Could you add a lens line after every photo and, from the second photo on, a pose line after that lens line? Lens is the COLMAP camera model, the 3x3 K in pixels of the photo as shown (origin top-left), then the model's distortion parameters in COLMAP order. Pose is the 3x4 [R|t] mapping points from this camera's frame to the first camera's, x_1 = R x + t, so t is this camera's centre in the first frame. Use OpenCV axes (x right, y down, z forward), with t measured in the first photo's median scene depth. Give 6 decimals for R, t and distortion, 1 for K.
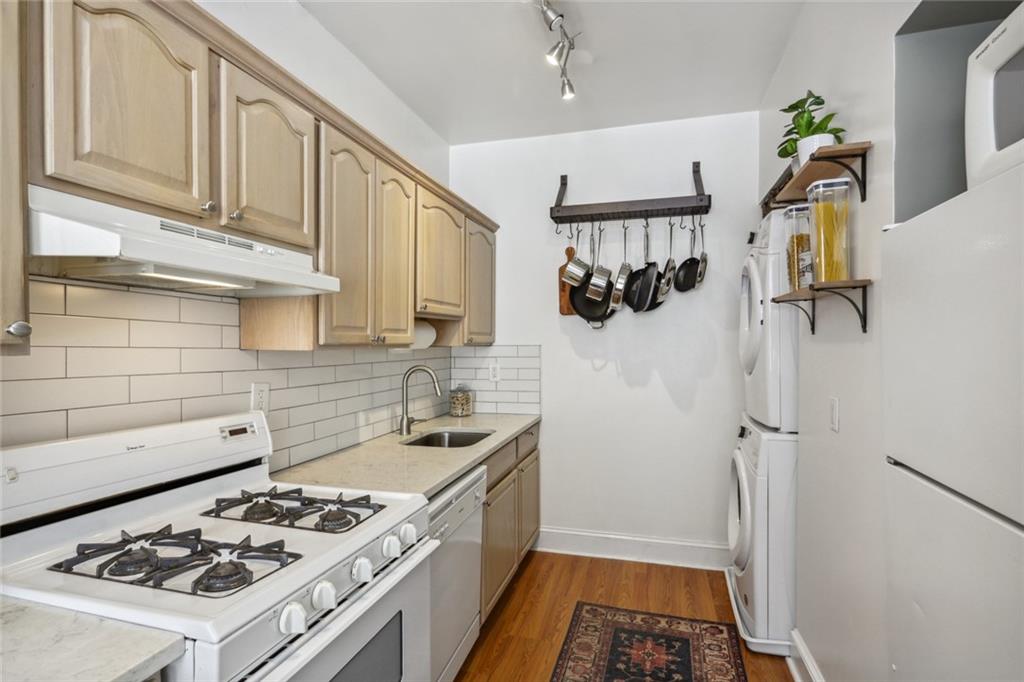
lens RADIAL K [[489.4, 0, 513.4], [0, 489.4, 350.1], [0, 0, 1]] dist [-0.006090, 0.003969]
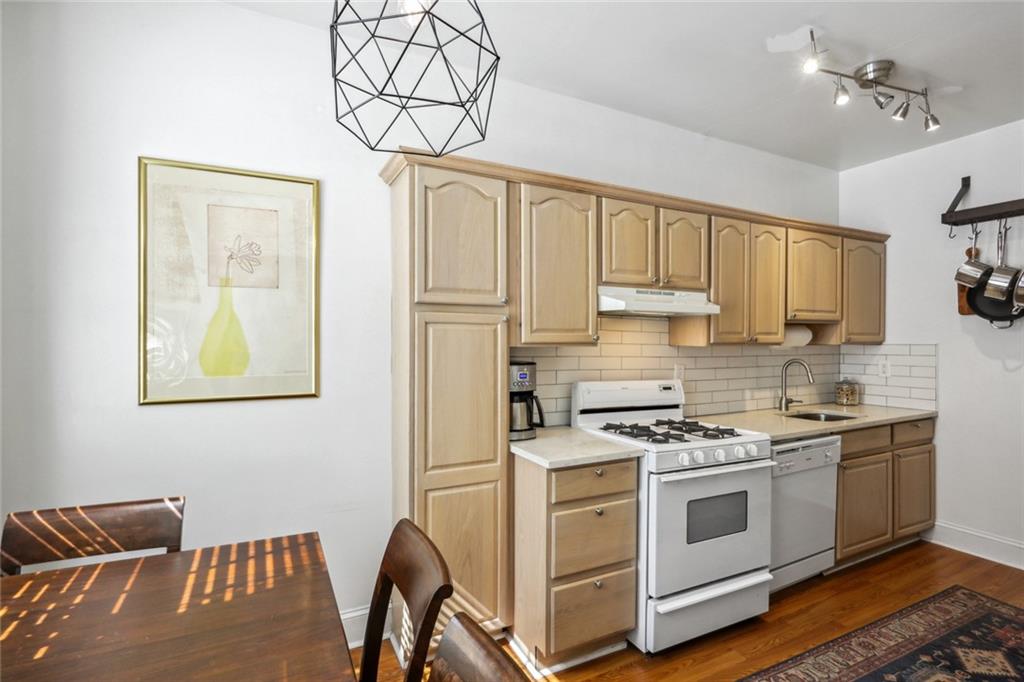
lens RADIAL K [[489.4, 0, 511.2], [0, 489.4, 338.3], [0, 0, 1]] dist [-0.006090, 0.003969]
pose [[0.665821, 0.001573, -0.746109, 0.374178], [-0.013464, 0.999860, -0.009907, -0.001446], [0.745990, 0.016642, 0.665750, -0.598999]]
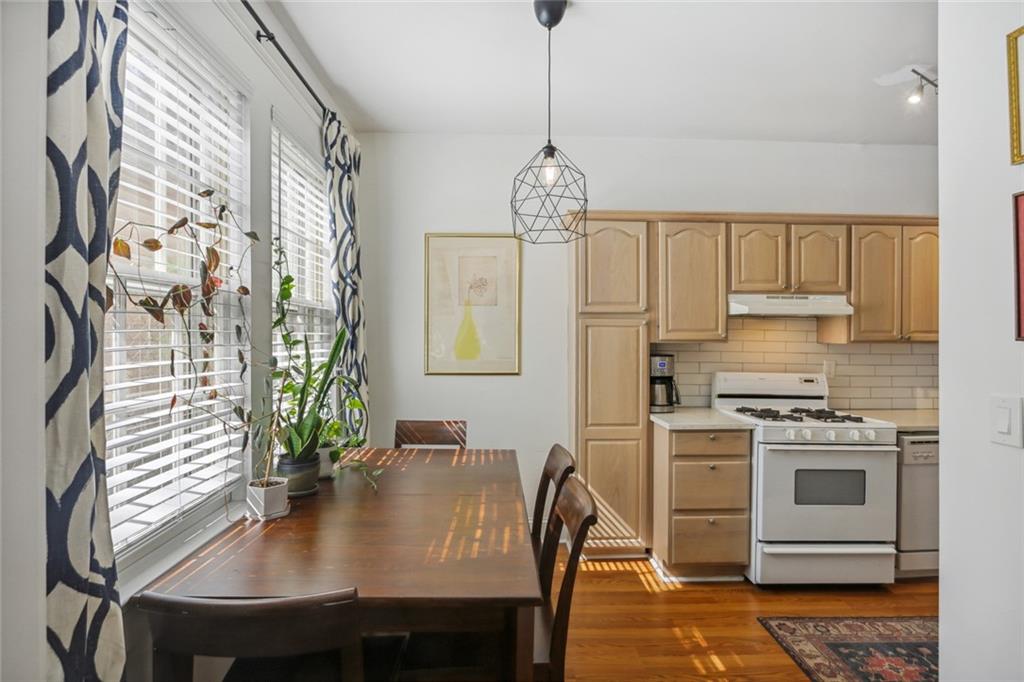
lens RADIAL K [[503.8, 0, 507.9], [0, 503.8, 336.9], [0, 0, 1]] dist [0.016496, 0.000669]
pose [[0.289527, 0.006660, -0.957147, 0.972743], [-0.015549, 0.999877, 0.002254, -0.009036], [0.957044, 0.014230, 0.289595, -0.749684]]
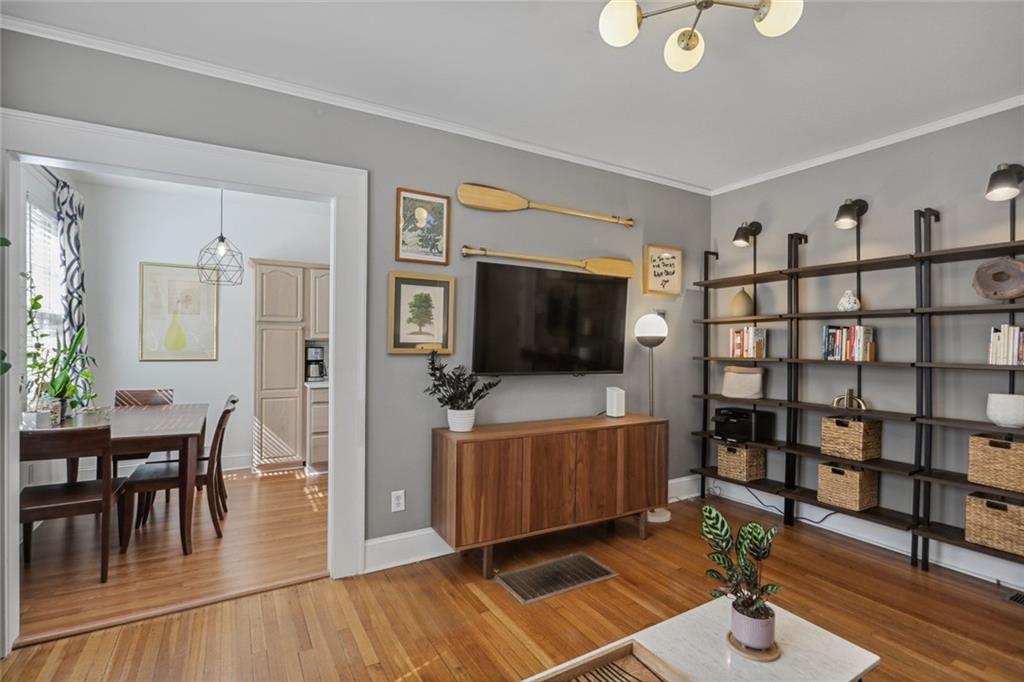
lens RADIAL K [[489.4, 0, 512.8], [0, 489.4, 344.2], [0, 0, 1]] dist [-0.006090, 0.003969]
pose [[0.712762, 0.011482, -0.701312, 2.319752], [-0.020529, 0.999779, -0.004496, 0.020135], [0.701106, 0.017602, 0.712840, -0.958954]]
